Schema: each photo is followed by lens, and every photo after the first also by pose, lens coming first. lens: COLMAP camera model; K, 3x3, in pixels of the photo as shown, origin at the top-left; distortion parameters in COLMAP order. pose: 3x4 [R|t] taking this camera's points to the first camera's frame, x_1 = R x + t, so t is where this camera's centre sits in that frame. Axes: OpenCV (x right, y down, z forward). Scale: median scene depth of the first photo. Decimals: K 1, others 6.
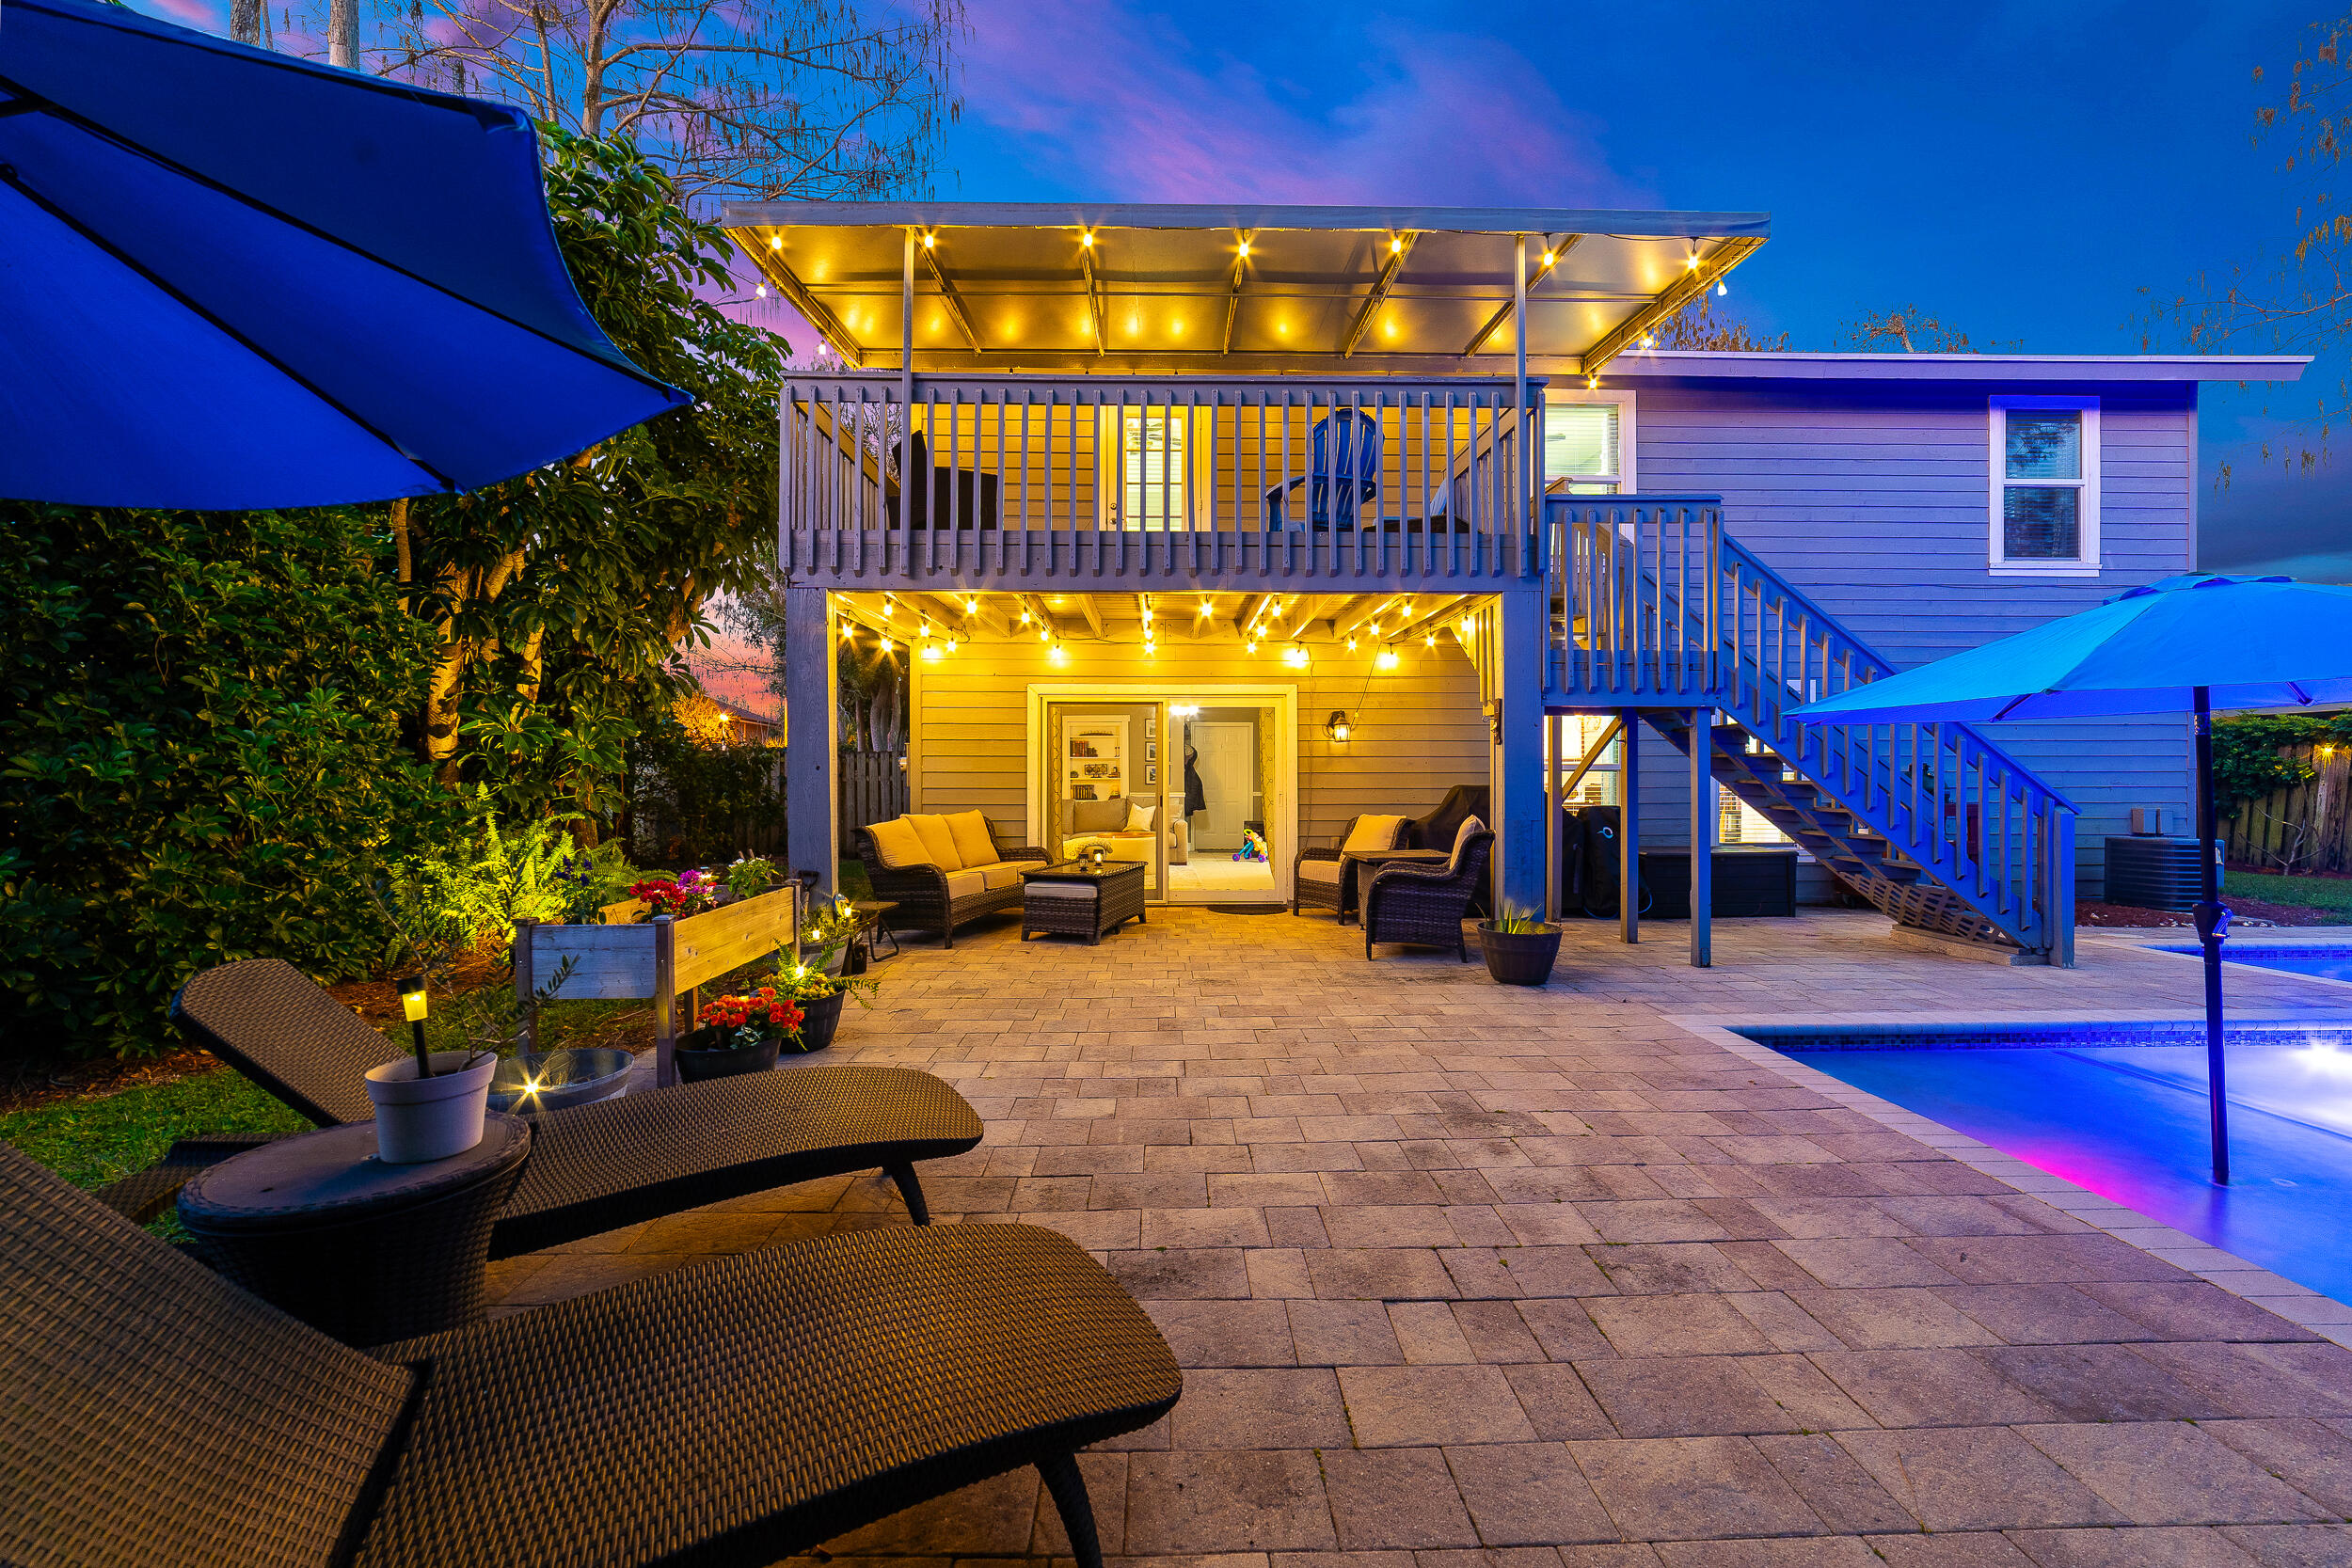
lens RADIAL K [[911.3, 0, 1169.7], [0, 911.3, 786.3], [0, 0, 1]] dist [-0.021504, 0.007730]
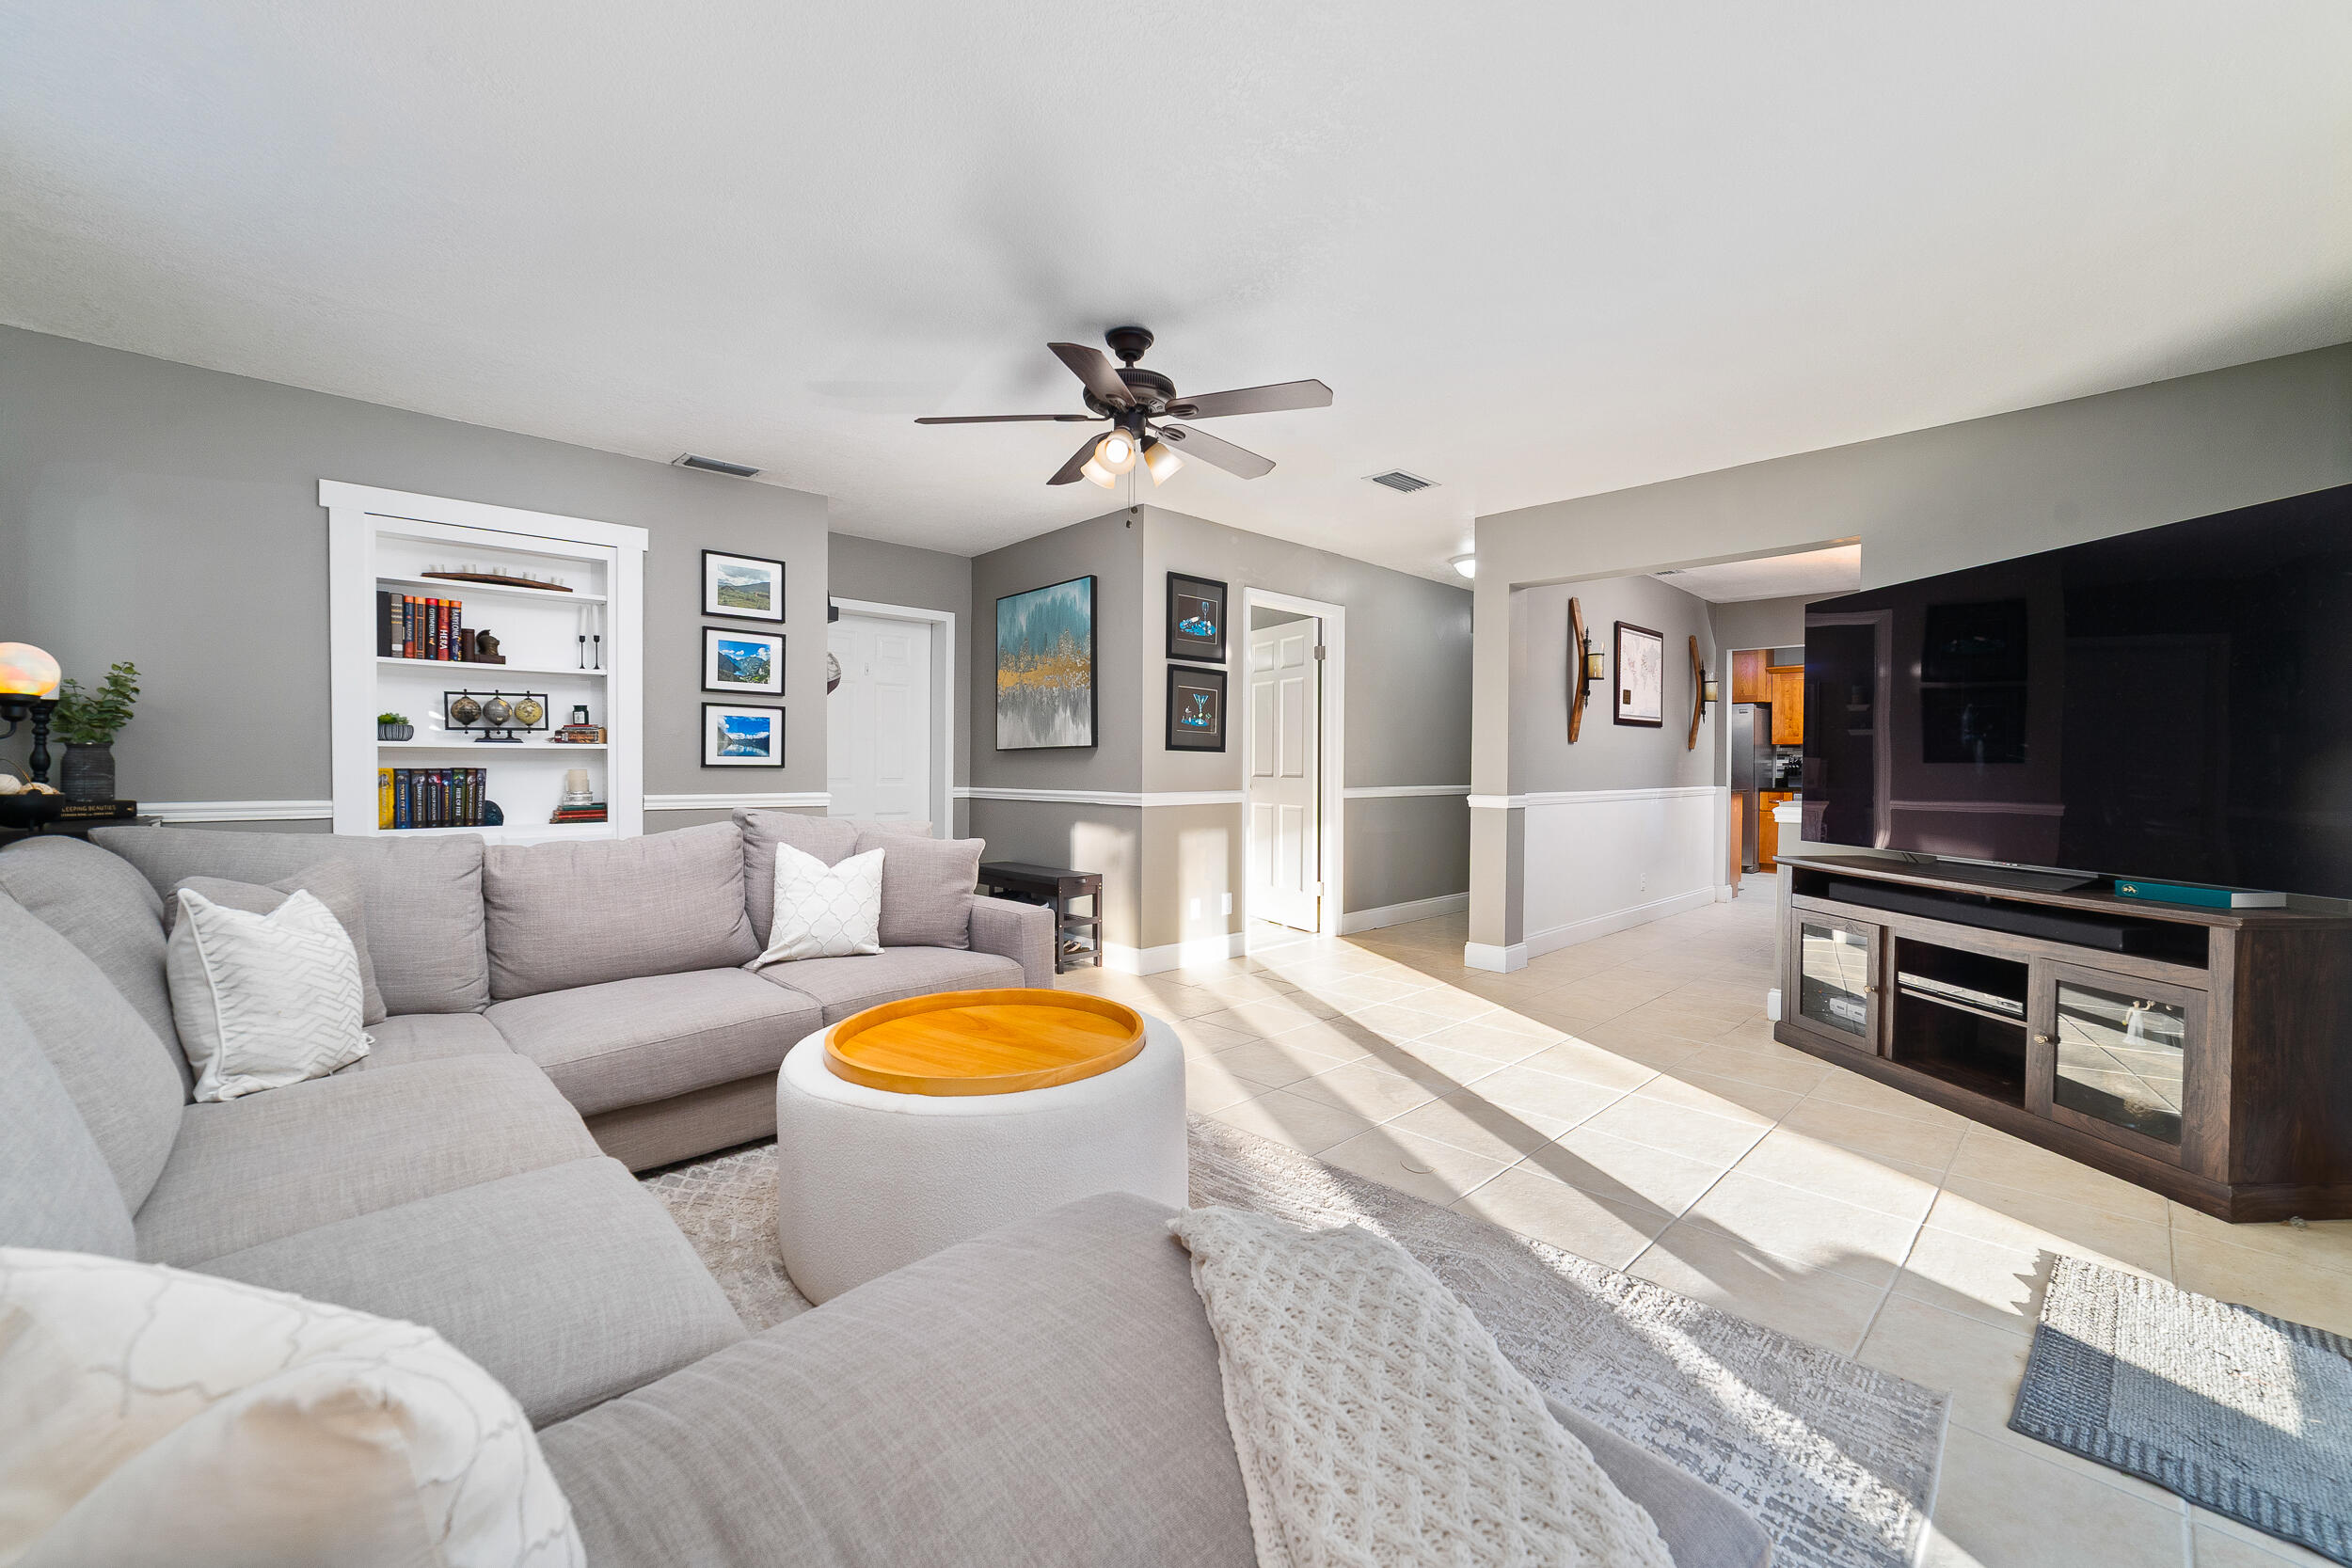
lens RADIAL K [[935.8, 0, 1169.2], [0, 935.8, 774.9], [0, 0, 1]] dist [-0.022564, 0.007416]
pose [[0.745982, -0.002743, 0.665960, -0.600533], [0.001102, 0.999995, 0.002885, -0.003349], [-0.665965, -0.001418, 0.745982, 3.492891]]
